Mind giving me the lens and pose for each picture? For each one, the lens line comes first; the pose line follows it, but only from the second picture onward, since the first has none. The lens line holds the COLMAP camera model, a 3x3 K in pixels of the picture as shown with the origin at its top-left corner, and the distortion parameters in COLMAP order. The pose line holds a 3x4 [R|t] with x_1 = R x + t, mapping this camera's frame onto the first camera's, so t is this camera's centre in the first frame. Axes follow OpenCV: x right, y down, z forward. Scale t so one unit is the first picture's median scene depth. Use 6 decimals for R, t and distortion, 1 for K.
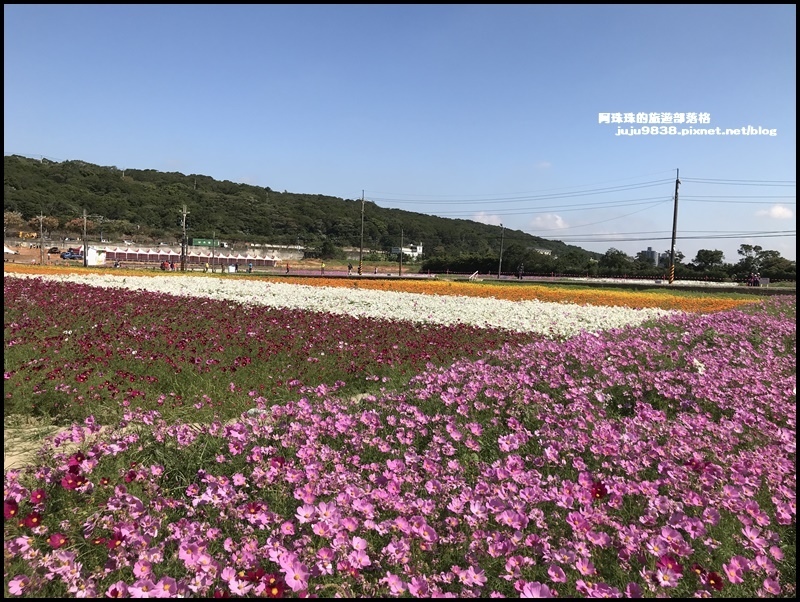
lens RADIAL K [[646.0, 0, 400.0], [0, 646.0, 301.0], [0, 0, 1]] dist [0.011791, 0.001787]
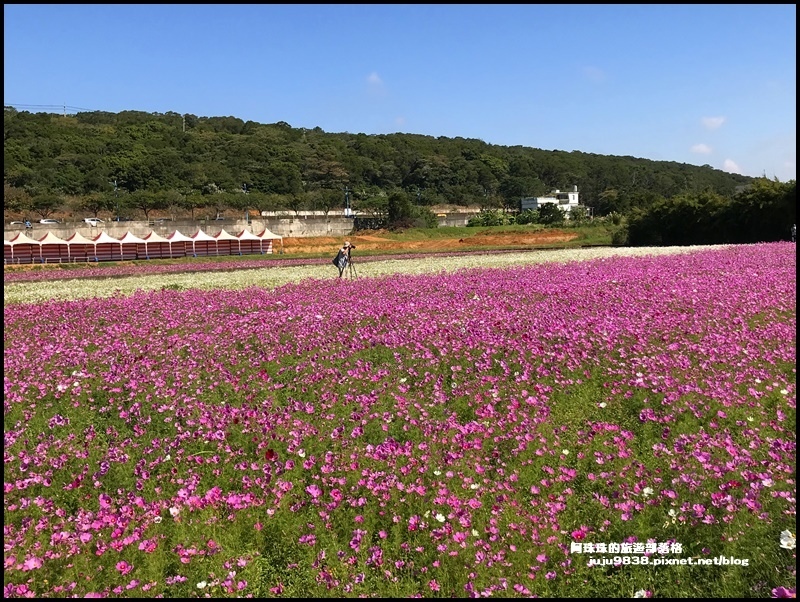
lens RADIAL K [[750.7, 0, 400.0], [0, 750.7, 301.0], [0, 0, 1]] dist [0.008456, -0.000589]
pose [[0.985309, -0.060412, -0.159740, -0.017350], [0.064975, 0.997610, 0.023493, -0.019420], [0.157939, -0.033527, 0.986880, 0.365655]]
